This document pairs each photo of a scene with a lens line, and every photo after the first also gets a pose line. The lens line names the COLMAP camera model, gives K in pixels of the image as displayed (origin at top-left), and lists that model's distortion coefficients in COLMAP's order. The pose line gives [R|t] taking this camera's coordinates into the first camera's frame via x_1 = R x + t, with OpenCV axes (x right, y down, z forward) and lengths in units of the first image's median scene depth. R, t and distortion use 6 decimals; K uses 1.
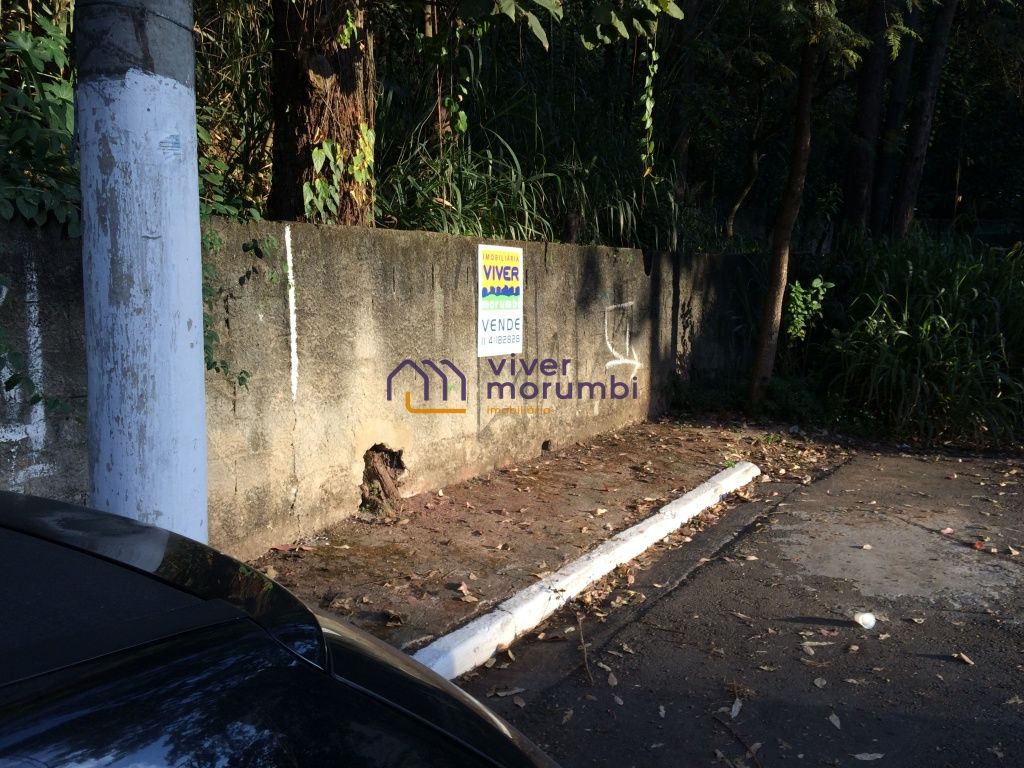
lens RADIAL K [[864.8, 0, 520.1], [0, 864.8, 385.9], [0, 0, 1]] dist [0.092340, -0.139472]
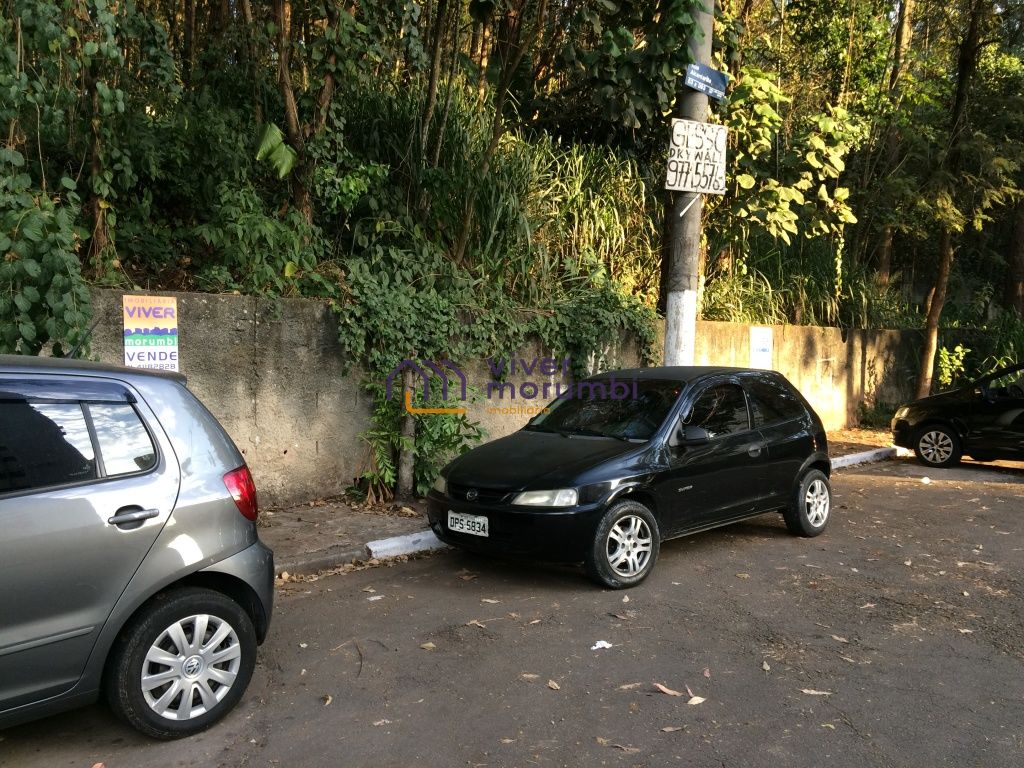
lens RADIAL K [[854.5, 0, 512.3], [0, 854.5, 375.3], [0, 0, 1]] dist [0.080421, -0.121294]
pose [[0.969459, 0.018387, -0.244563, -0.102704], [-0.039716, 0.995794, -0.082566, 0.152568], [0.242016, 0.089758, 0.966112, -1.180422]]
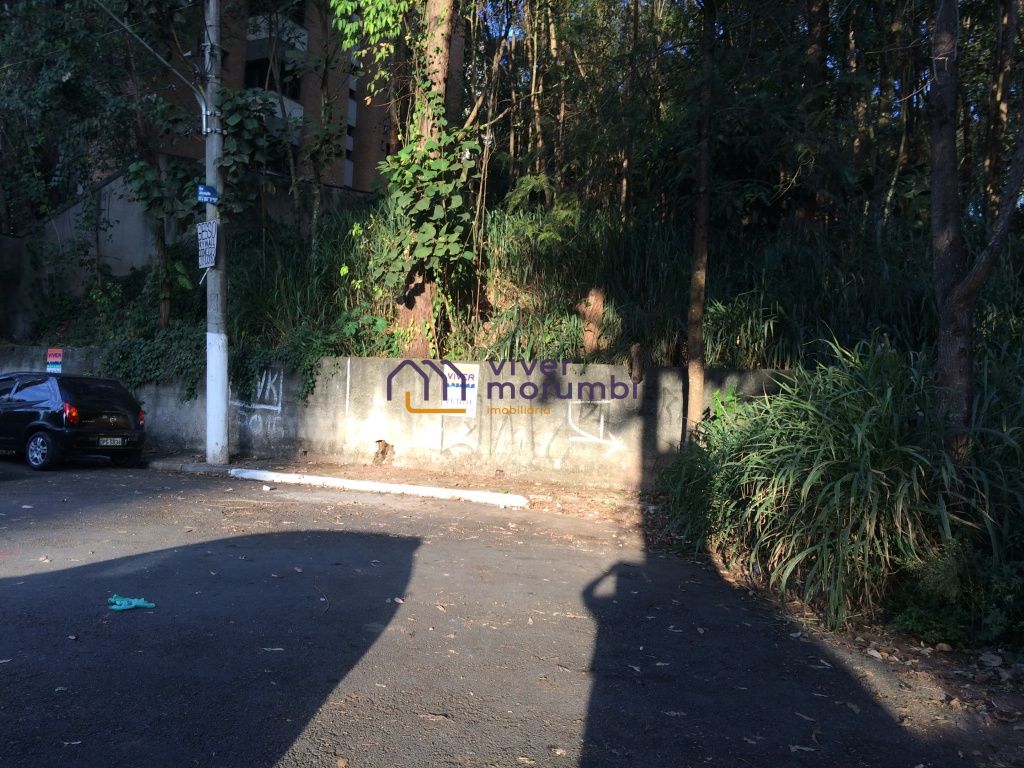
lens RADIAL K [[895.2, 0, 527.8], [0, 895.2, 387.3], [0, 0, 1]] dist [0.100879, -0.155846]
pose [[0.105048, -0.016428, -0.994331, 2.381890], [-0.172432, 0.984418, -0.034481, -0.065269], [0.979404, 0.175076, 0.100578, 1.053161]]
